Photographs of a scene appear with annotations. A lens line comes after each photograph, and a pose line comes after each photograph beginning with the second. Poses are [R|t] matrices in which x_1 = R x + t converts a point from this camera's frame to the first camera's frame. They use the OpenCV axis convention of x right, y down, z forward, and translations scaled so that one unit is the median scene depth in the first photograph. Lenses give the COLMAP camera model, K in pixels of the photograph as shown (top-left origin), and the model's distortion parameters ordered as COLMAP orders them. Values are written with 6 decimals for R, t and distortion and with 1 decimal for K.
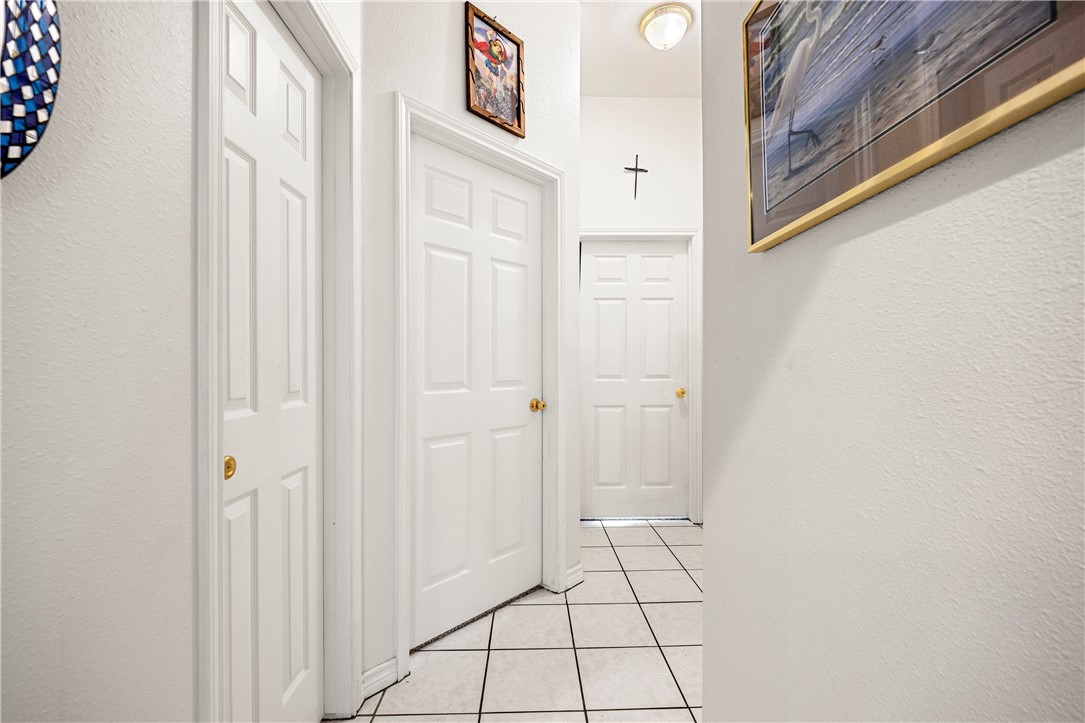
lens RADIAL K [[467.8, 0, 542.6], [0, 467.8, 363.7], [0, 0, 1]] dist [-0.004160, -0.000014]
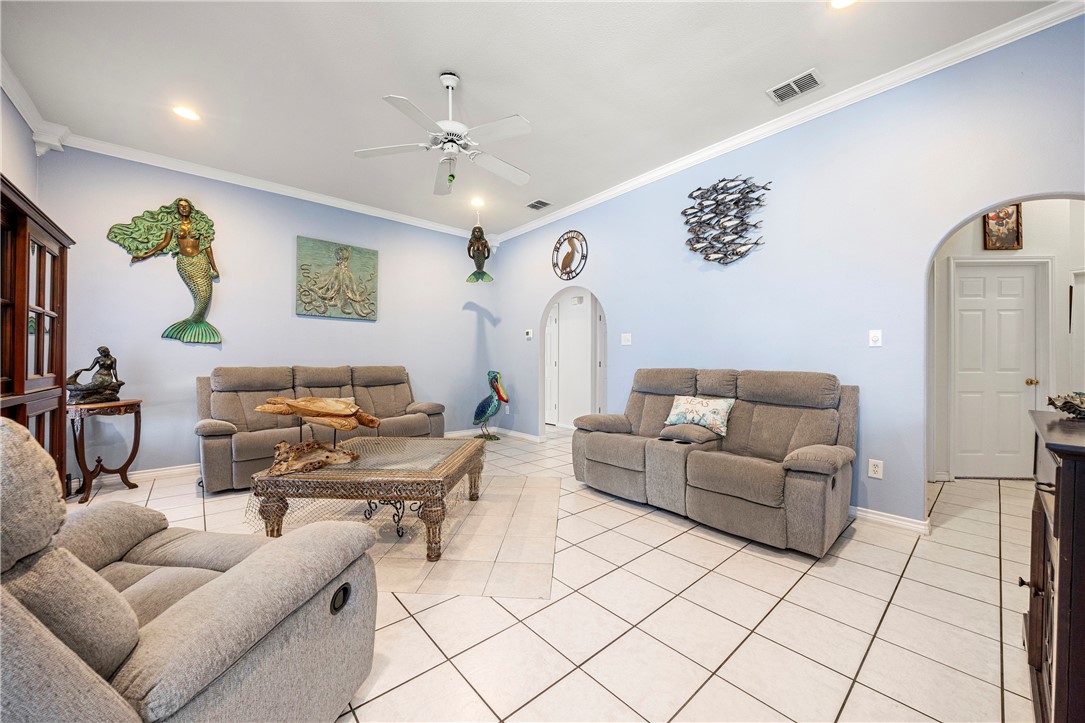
lens RADIAL K [[403.4, 0, 543.1], [0, 403.4, 362.0], [0, 0, 1]] dist [-0.001294, 0.000408]
pose [[0.636847, 0.000109, -0.770990, -0.014795], [0.000743, 0.999999, 0.000755, 0.005322], [0.770990, -0.001054, 0.636847, -1.761353]]
